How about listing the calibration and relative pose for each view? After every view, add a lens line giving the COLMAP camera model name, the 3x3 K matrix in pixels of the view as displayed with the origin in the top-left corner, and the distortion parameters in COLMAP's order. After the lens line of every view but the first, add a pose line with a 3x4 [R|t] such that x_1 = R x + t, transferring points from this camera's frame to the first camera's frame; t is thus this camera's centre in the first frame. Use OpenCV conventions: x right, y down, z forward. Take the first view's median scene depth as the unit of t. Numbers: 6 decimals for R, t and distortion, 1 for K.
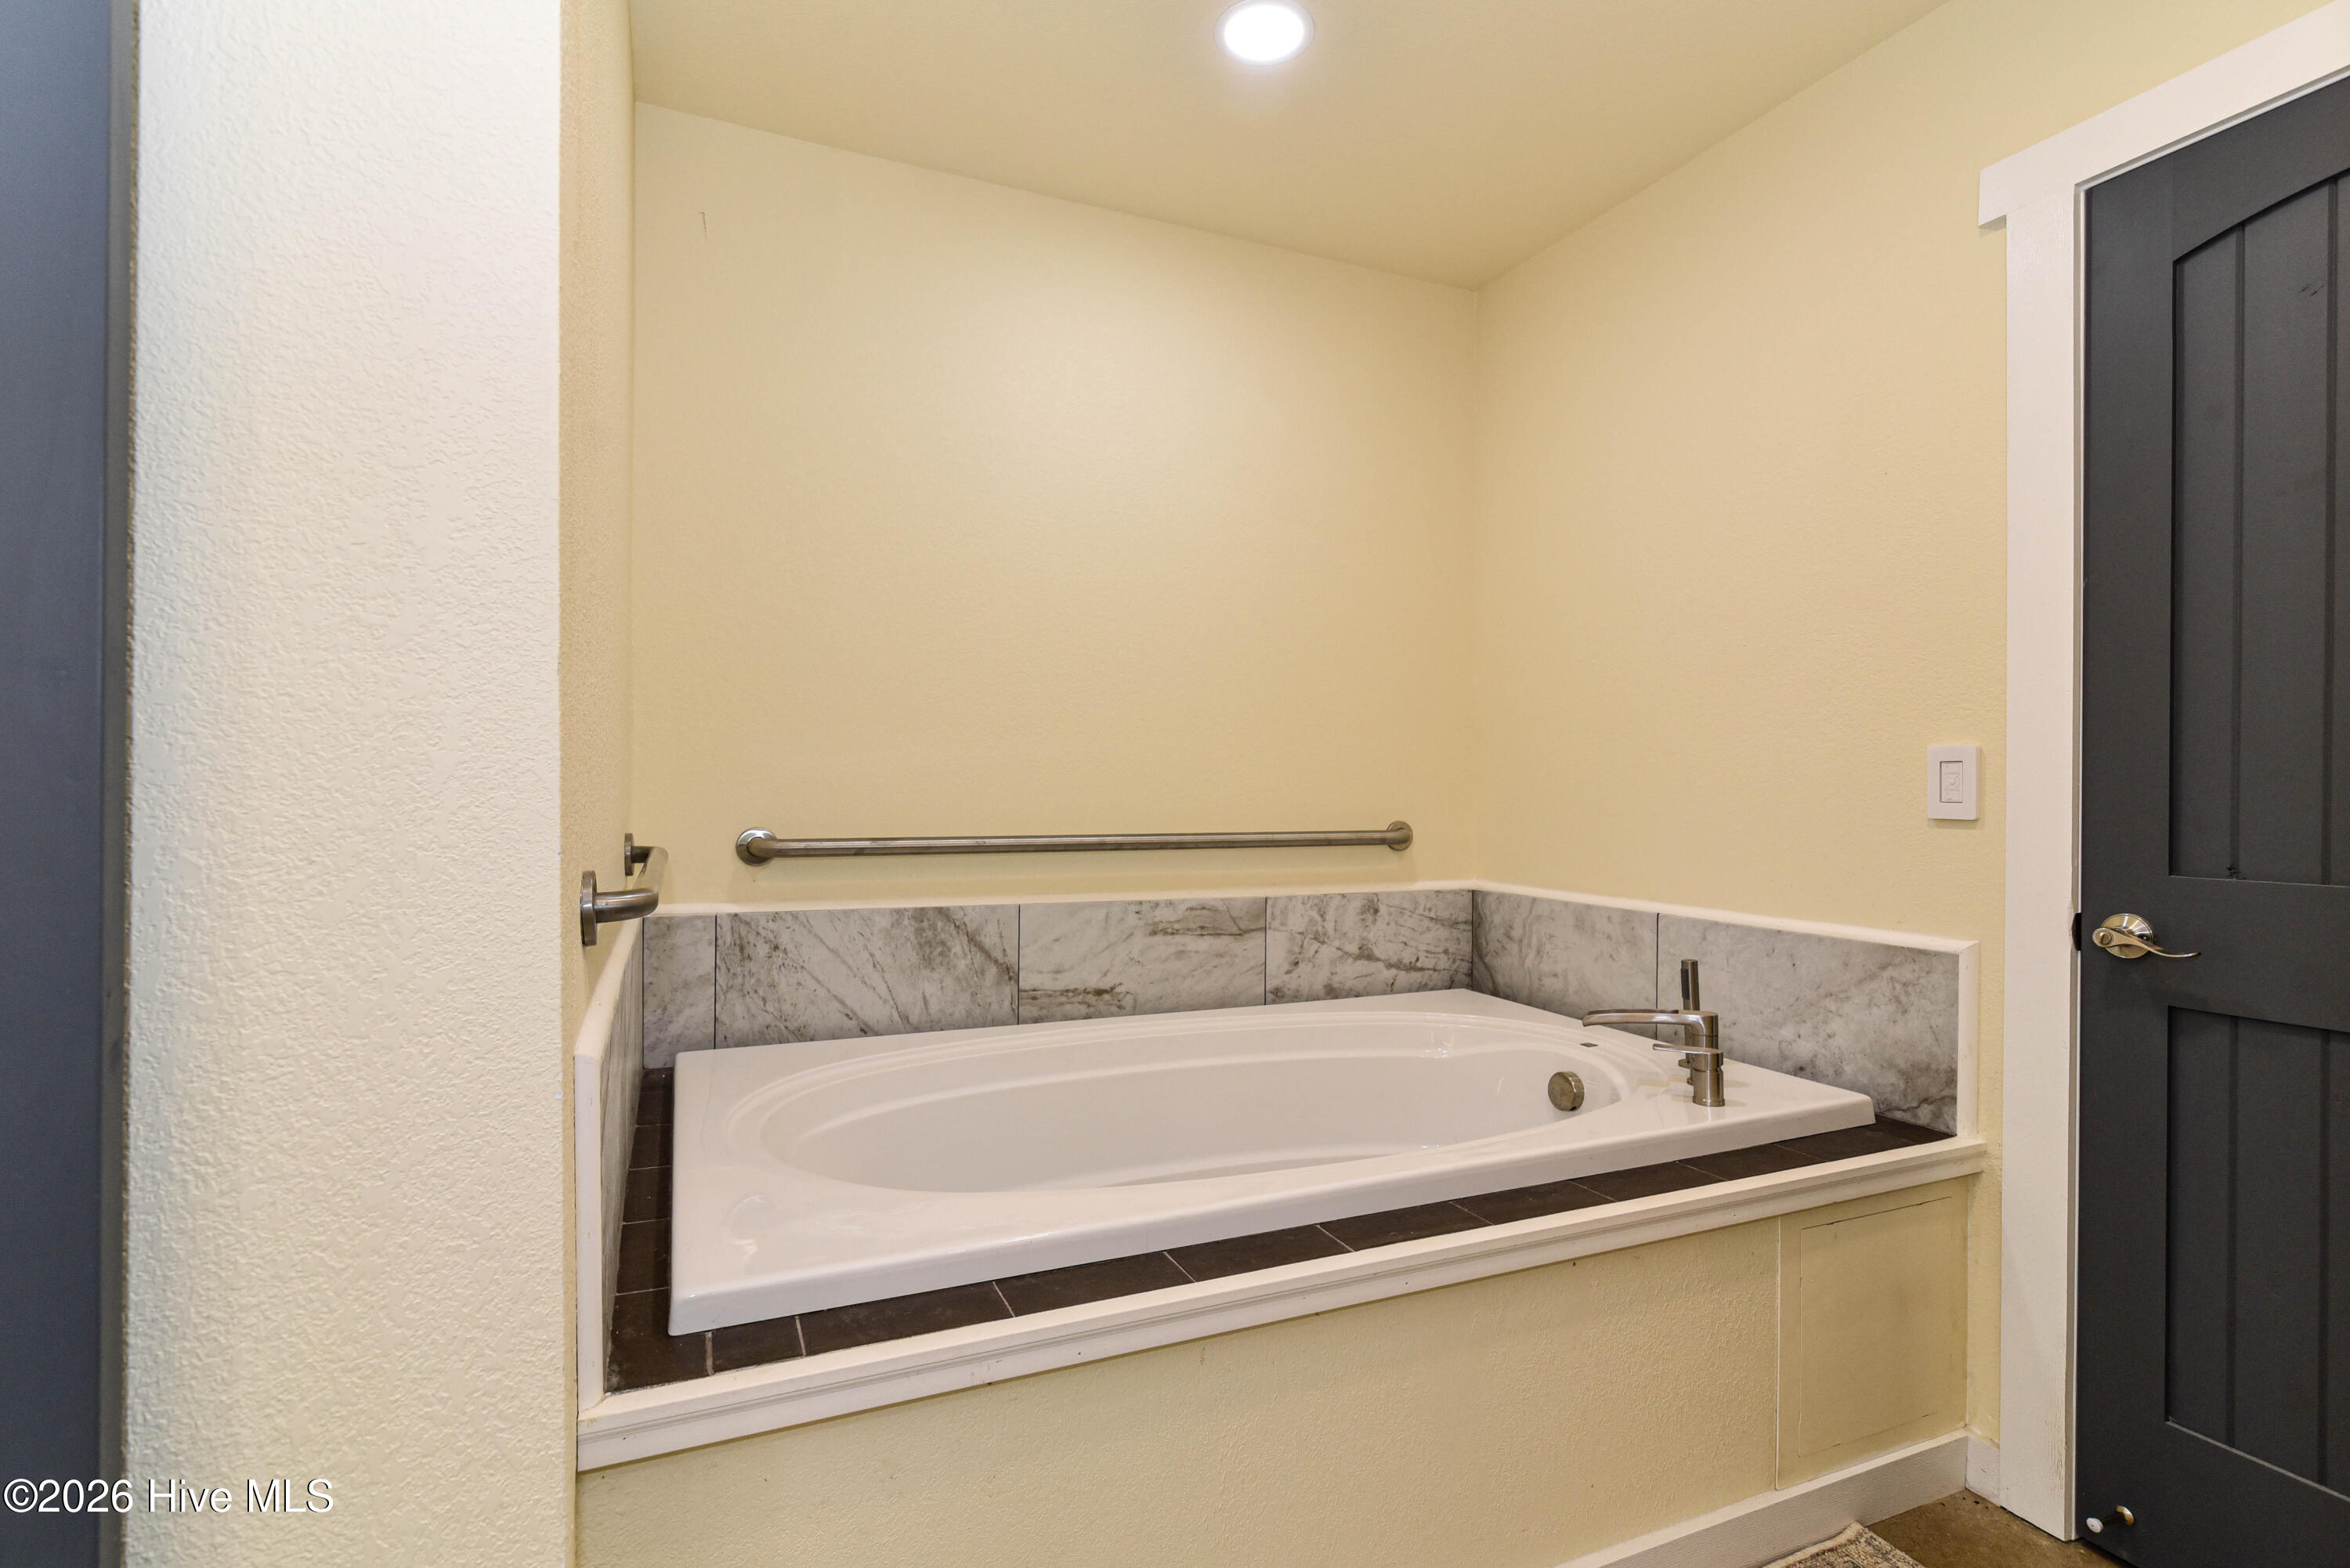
lens RADIAL K [[1078.2, 0, 1184.7], [0, 1078.2, 798.7], [0, 0, 1]] dist [-0.004996, 0.001751]
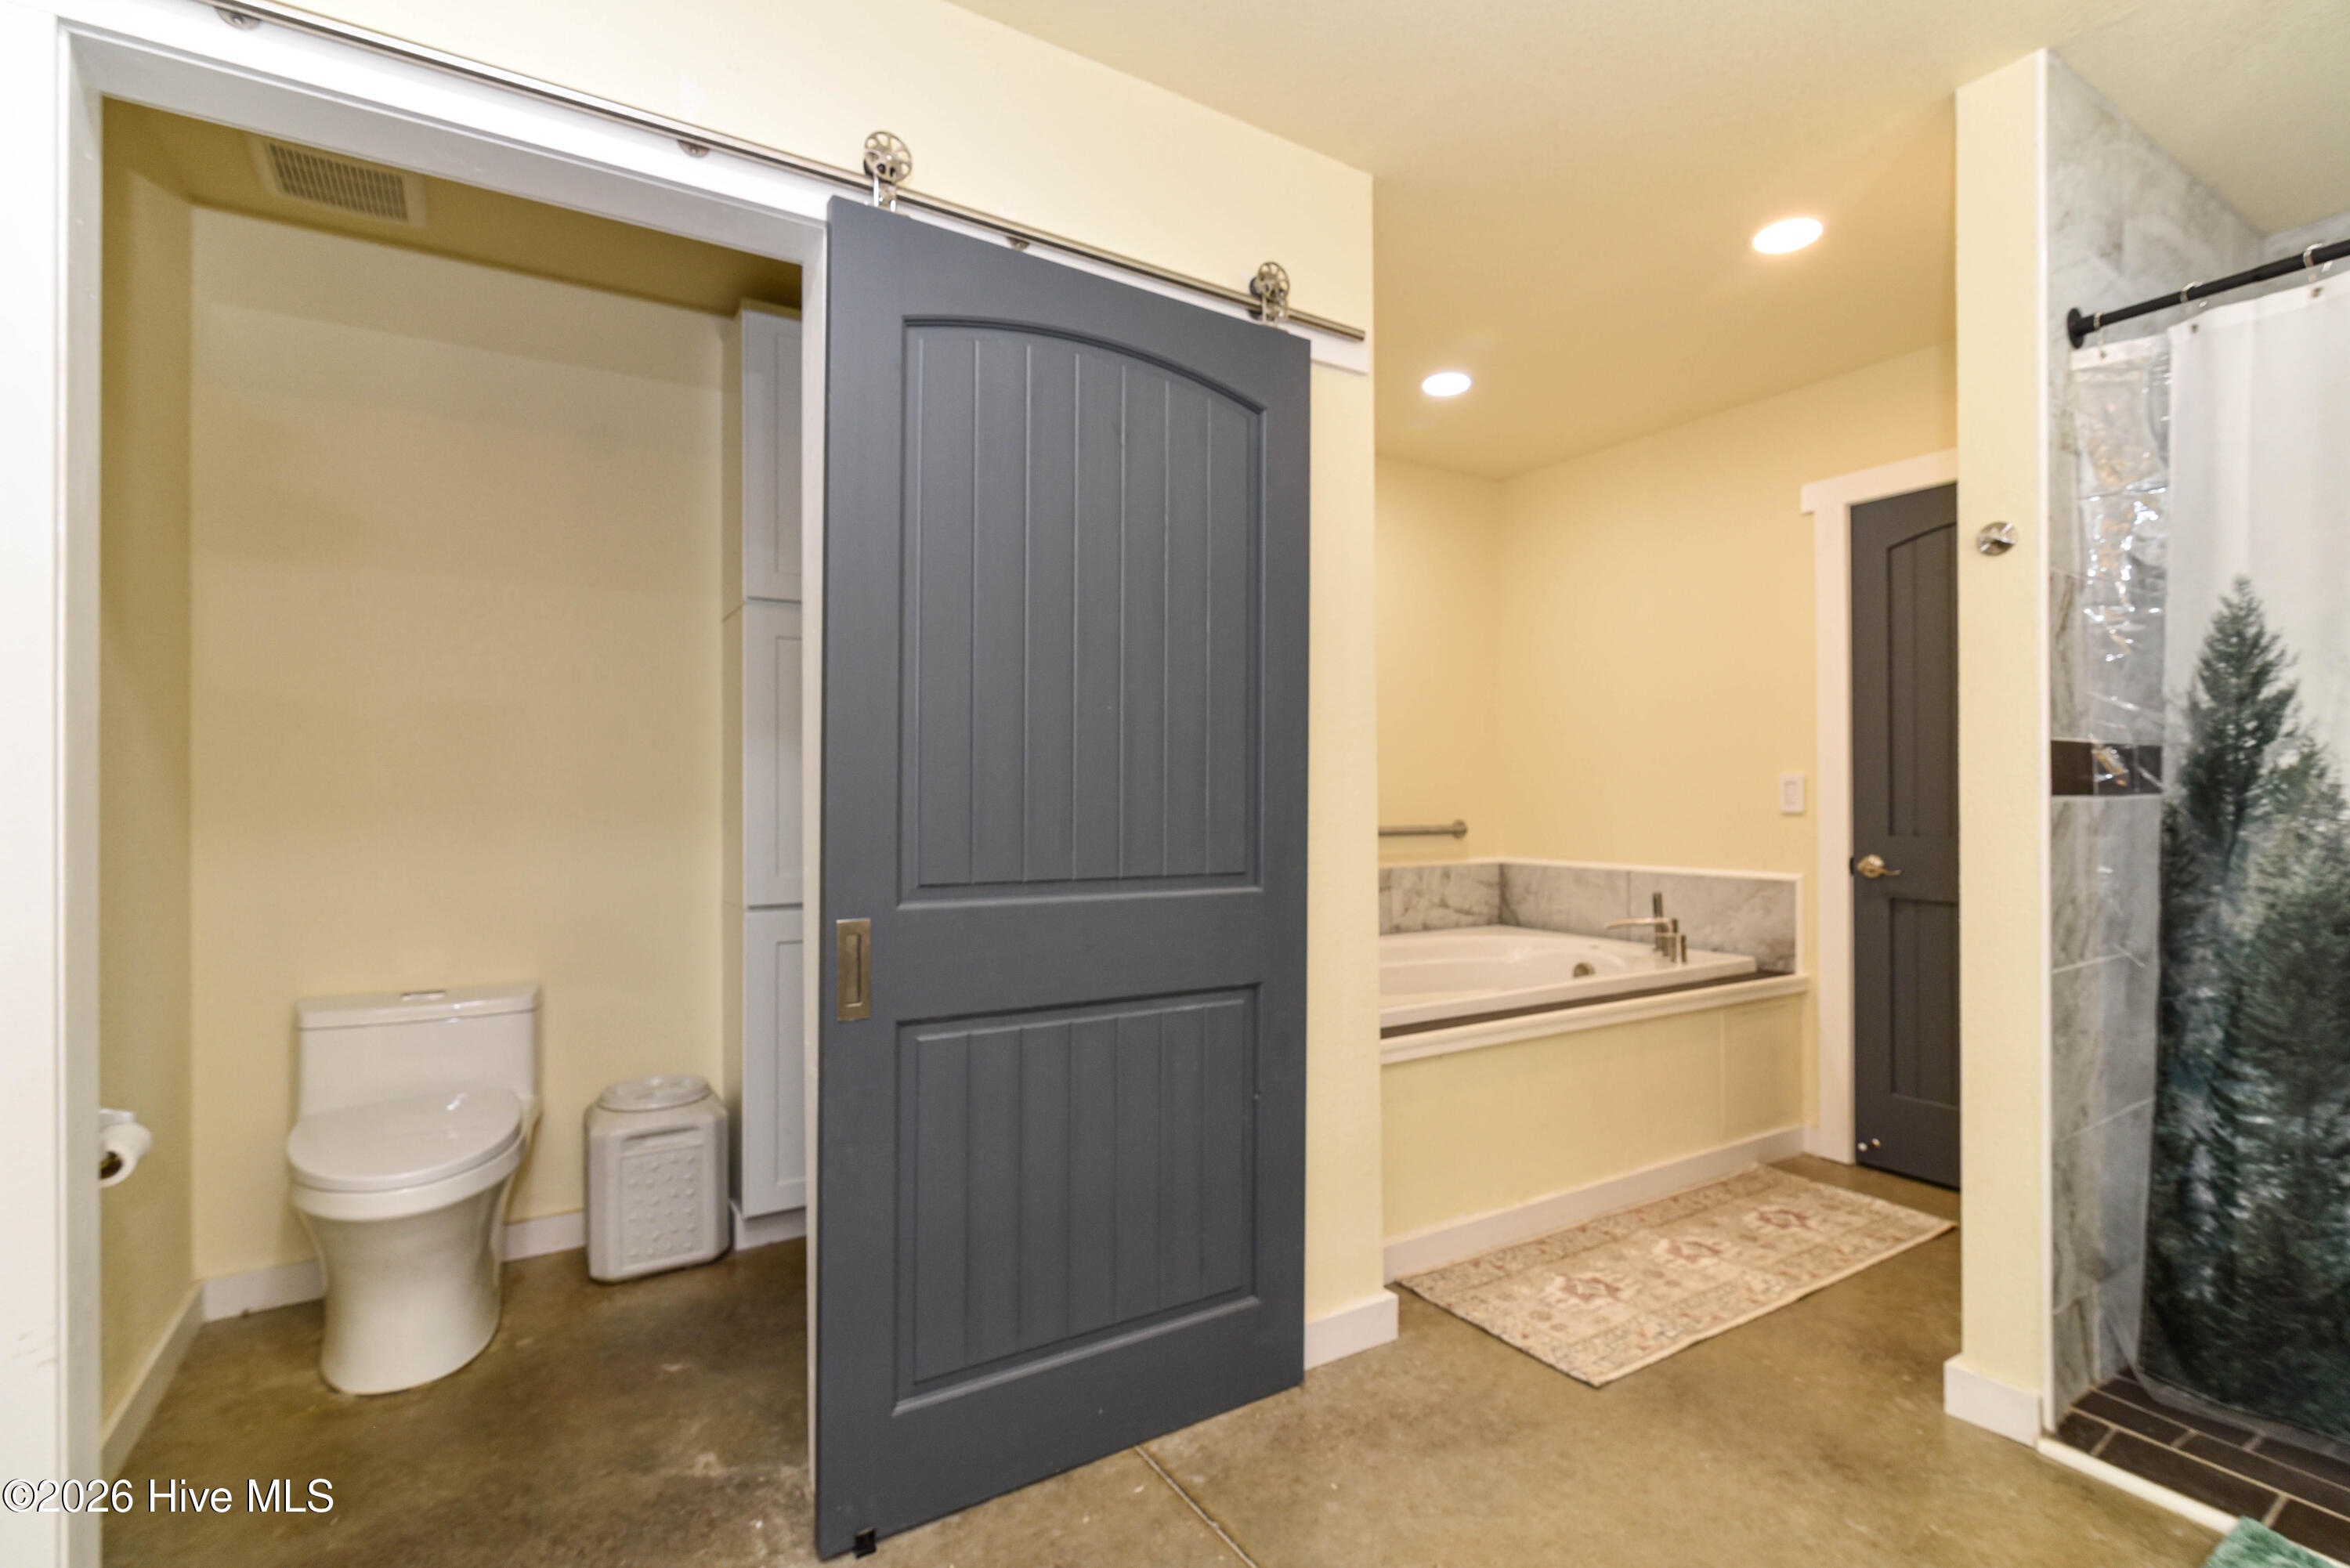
lens RADIAL K [[1078.2, 0, 1181.7], [0, 1078.2, 805.5], [0, 0, 1]] dist [-0.004996, 0.001751]
pose [[0.986930, -0.005270, 0.161066, -0.624828], [0.006755, 0.999940, -0.008672, 0.013847], [-0.161011, 0.009647, 0.986906, -0.676454]]
